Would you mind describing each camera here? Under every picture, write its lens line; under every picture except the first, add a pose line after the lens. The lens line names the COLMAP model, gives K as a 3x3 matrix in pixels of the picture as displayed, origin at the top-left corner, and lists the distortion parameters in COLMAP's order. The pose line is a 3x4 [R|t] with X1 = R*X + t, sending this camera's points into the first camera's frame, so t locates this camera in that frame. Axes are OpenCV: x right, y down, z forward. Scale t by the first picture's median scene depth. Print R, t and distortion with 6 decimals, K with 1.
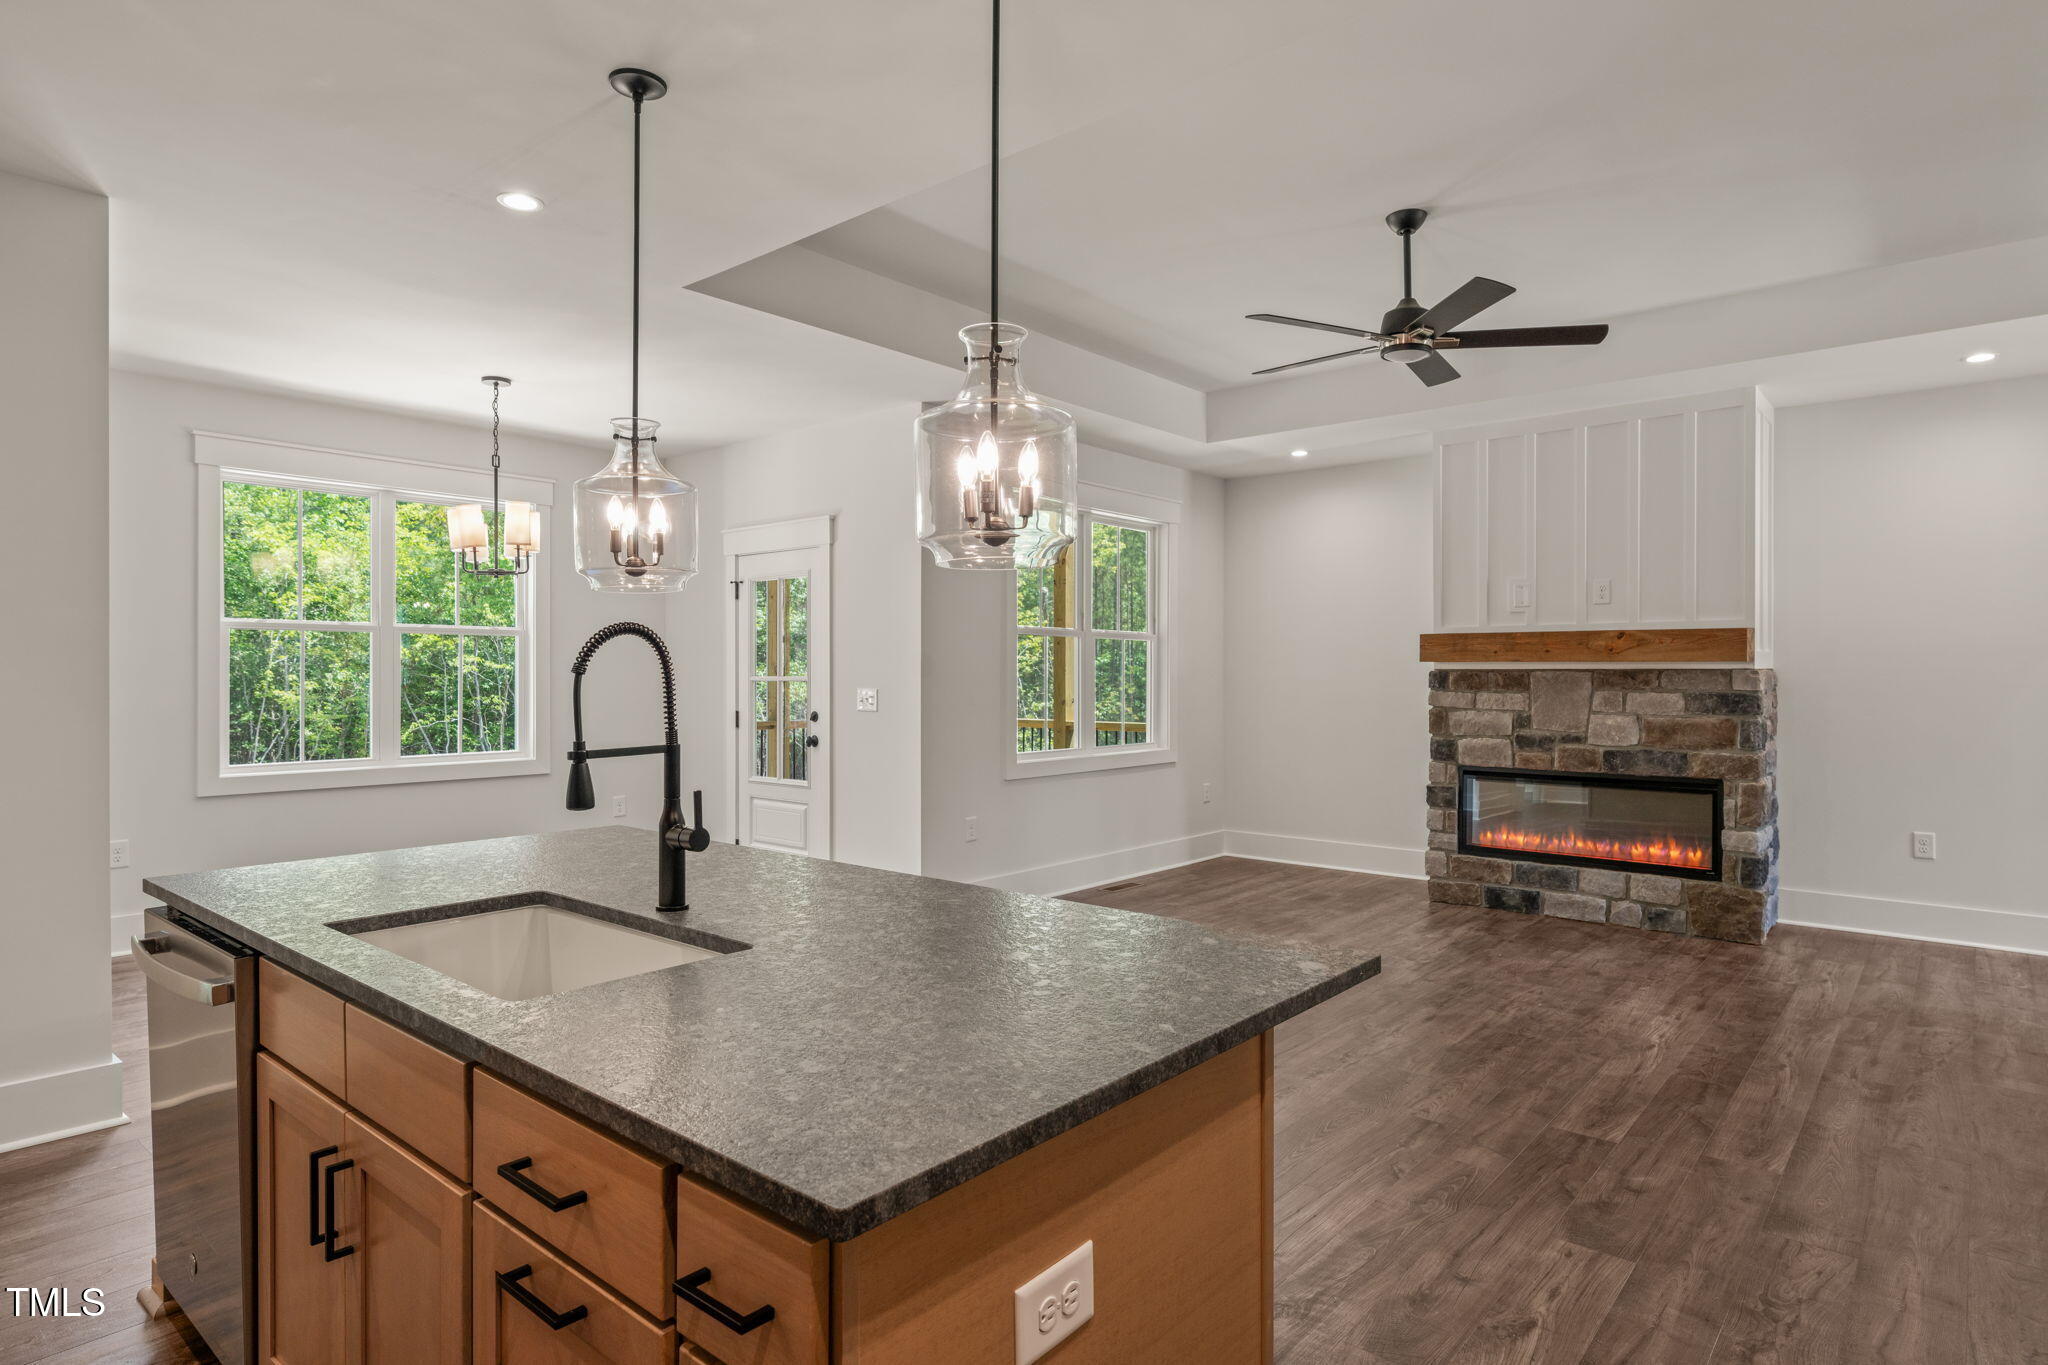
lens RADIAL K [[1131.7, 0, 1039.9], [0, 1131.7, 670.1], [0, 0, 1]] dist [0.004238, 0.000347]
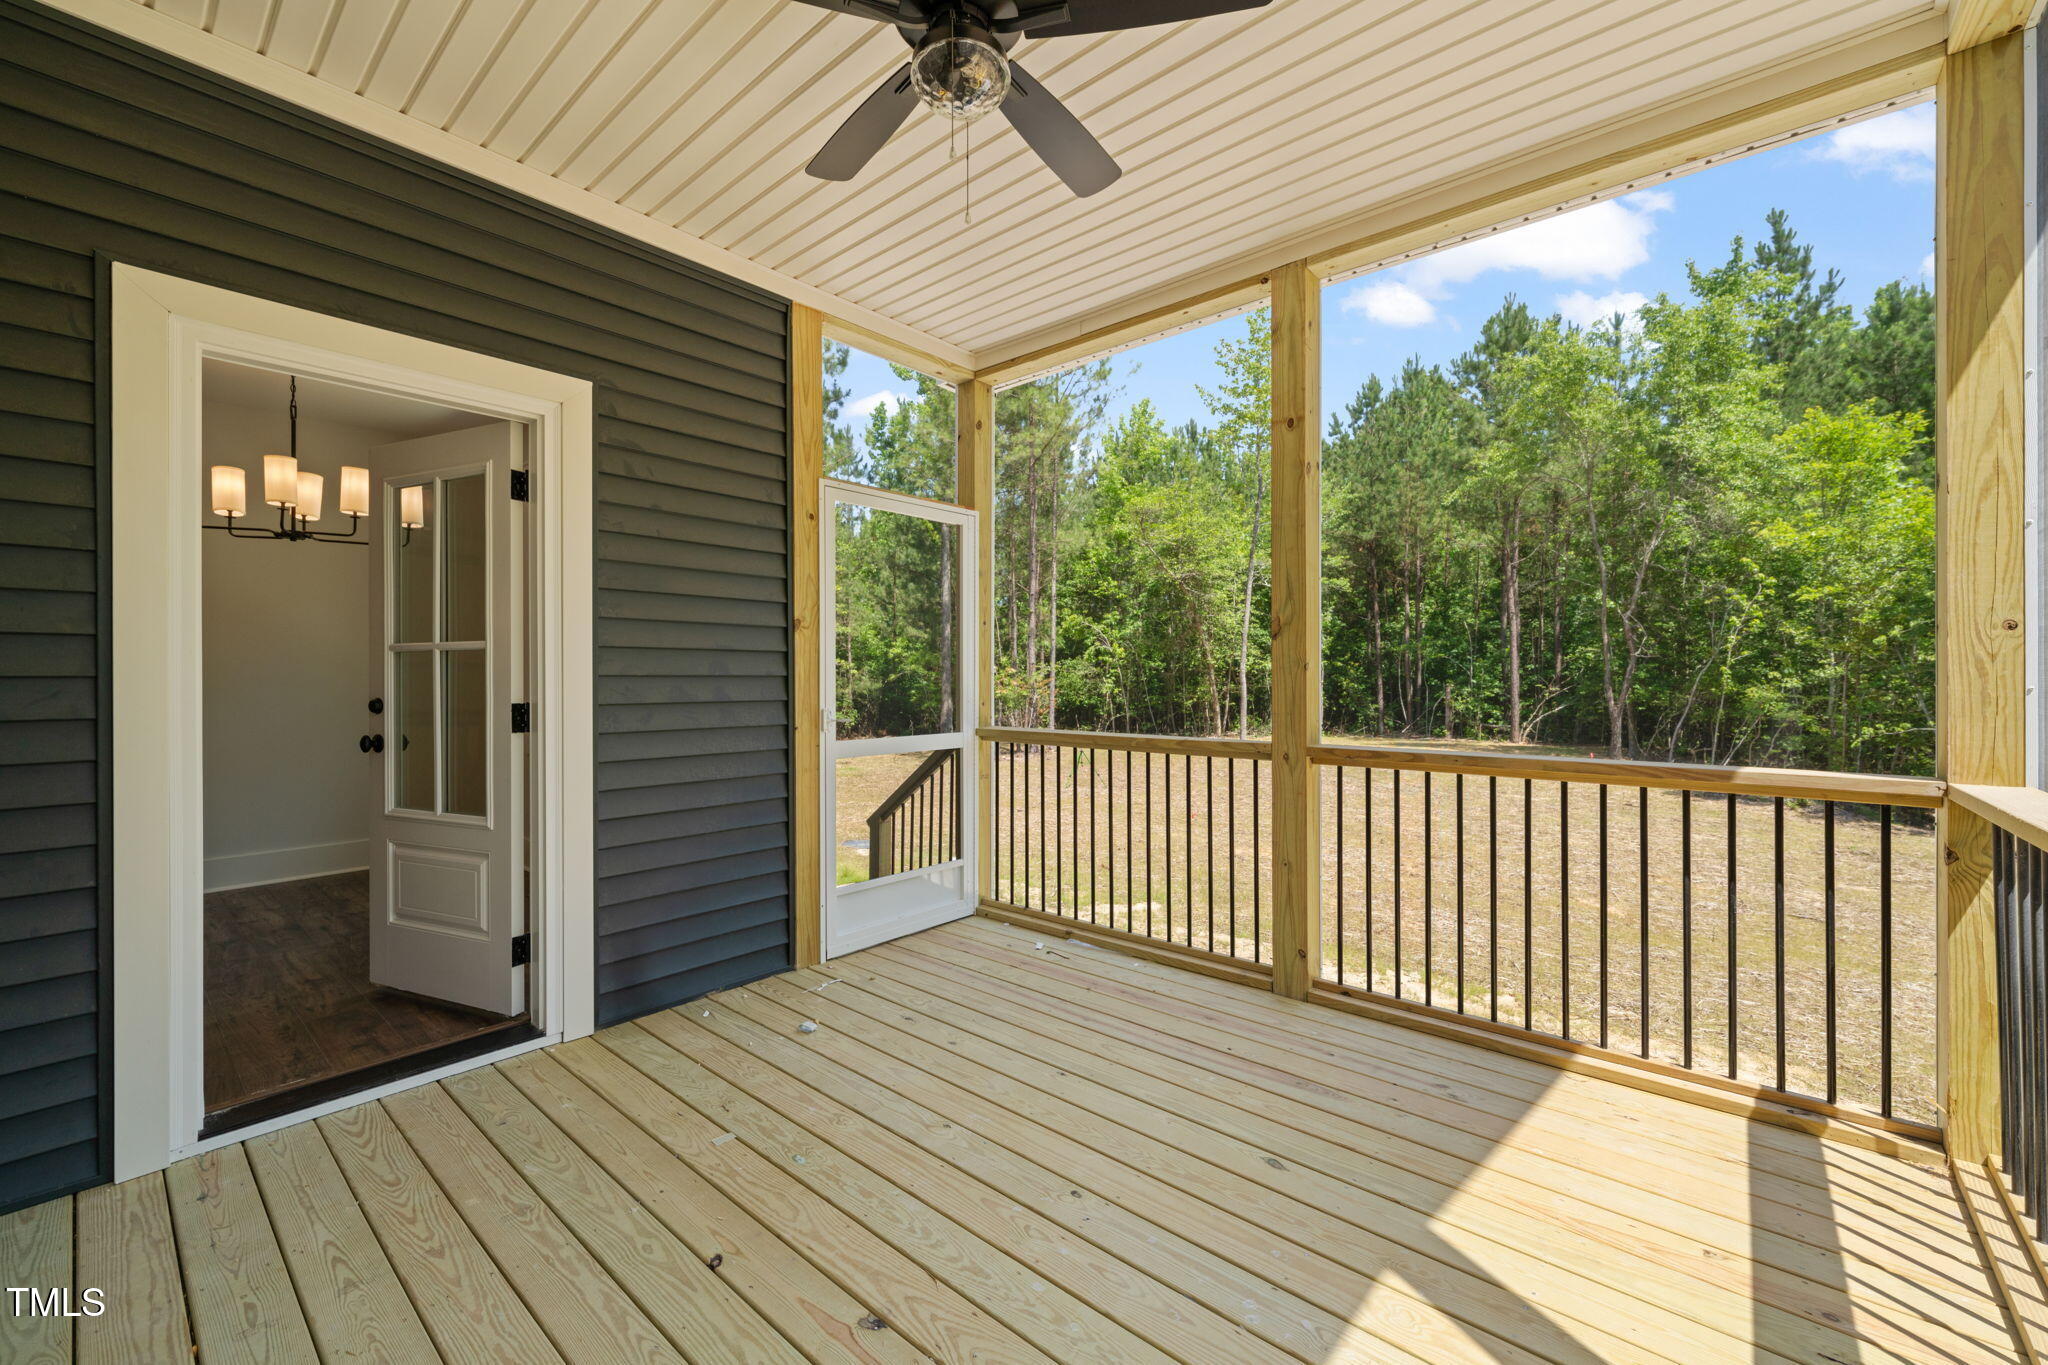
lens RADIAL K [[820.7, 0, 1029.8], [0, 820.7, 677.0], [0, 0, 1]] dist [0.000420, 0.000208]
pose [[-0.009039, -0.002281, -0.999957, 0.158584], [0.006080, 0.999979, -0.002337, 0.025952], [0.999941, -0.006101, -0.009025, 1.411623]]
